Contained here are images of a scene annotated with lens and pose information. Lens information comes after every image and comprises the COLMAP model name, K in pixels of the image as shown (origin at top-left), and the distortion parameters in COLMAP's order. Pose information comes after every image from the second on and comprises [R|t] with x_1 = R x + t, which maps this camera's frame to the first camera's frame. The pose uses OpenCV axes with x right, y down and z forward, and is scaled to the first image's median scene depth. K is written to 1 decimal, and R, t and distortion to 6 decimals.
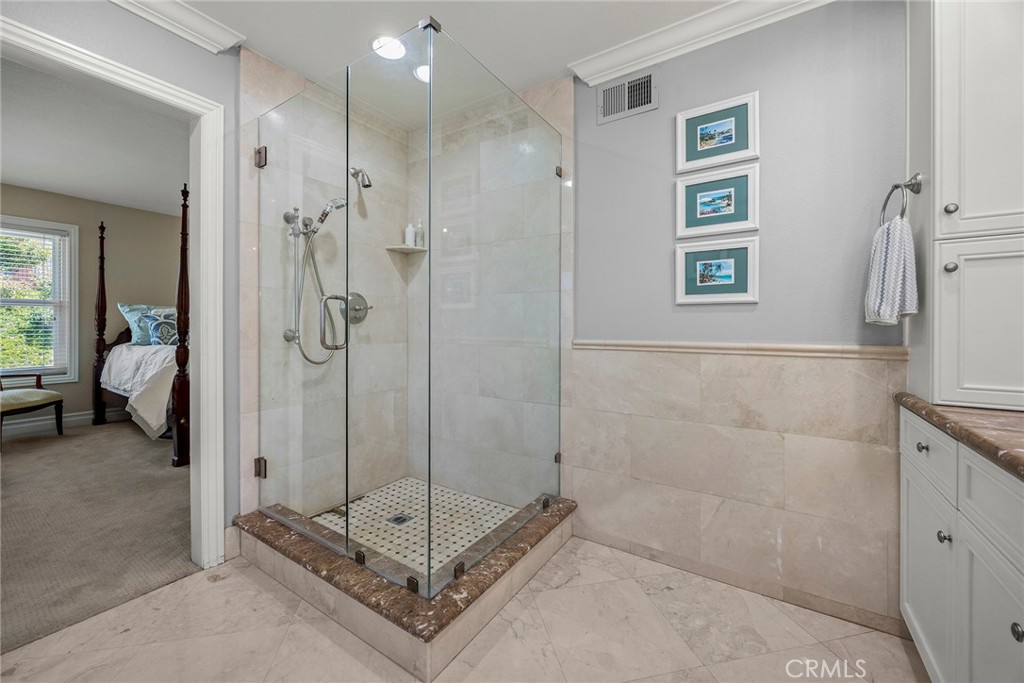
lens RADIAL K [[399.2, 0, 511.9], [0, 399.2, 332.9], [0, 0, 1]] dist [-0.001640, 0.000245]
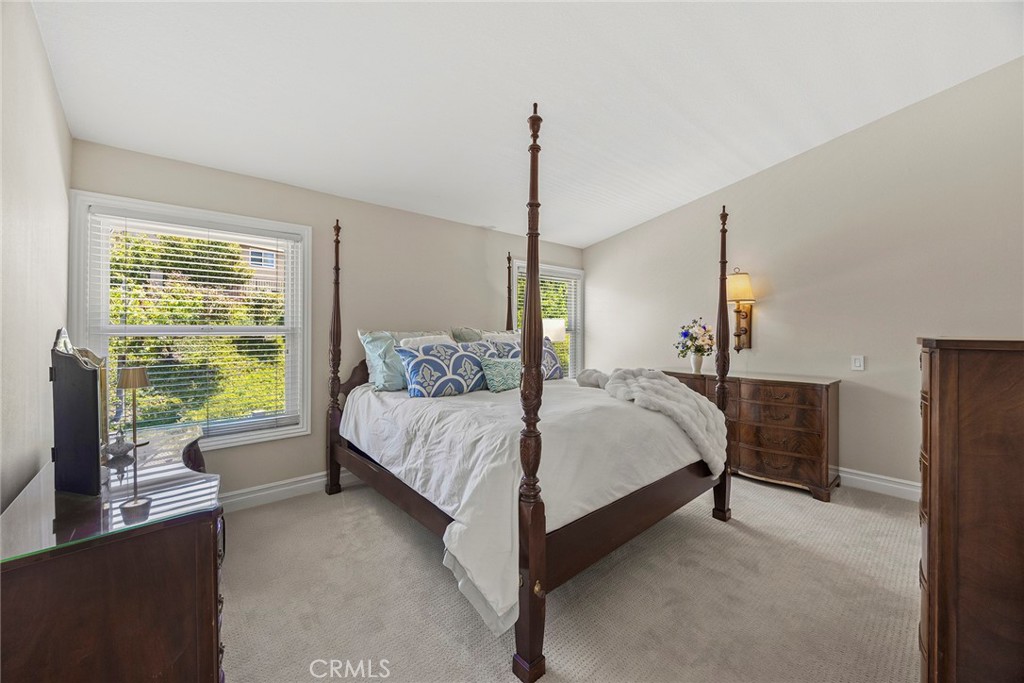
lens RADIAL K [[399.2, 0, 515.5], [0, 399.2, 335.4], [0, 0, 1]] dist [-0.001640, 0.000245]
pose [[0.964456, -0.000692, -0.264244, -0.519311], [-0.000531, 0.999989, -0.004559, -0.061273], [0.264244, 0.004537, 0.964445, 0.377000]]
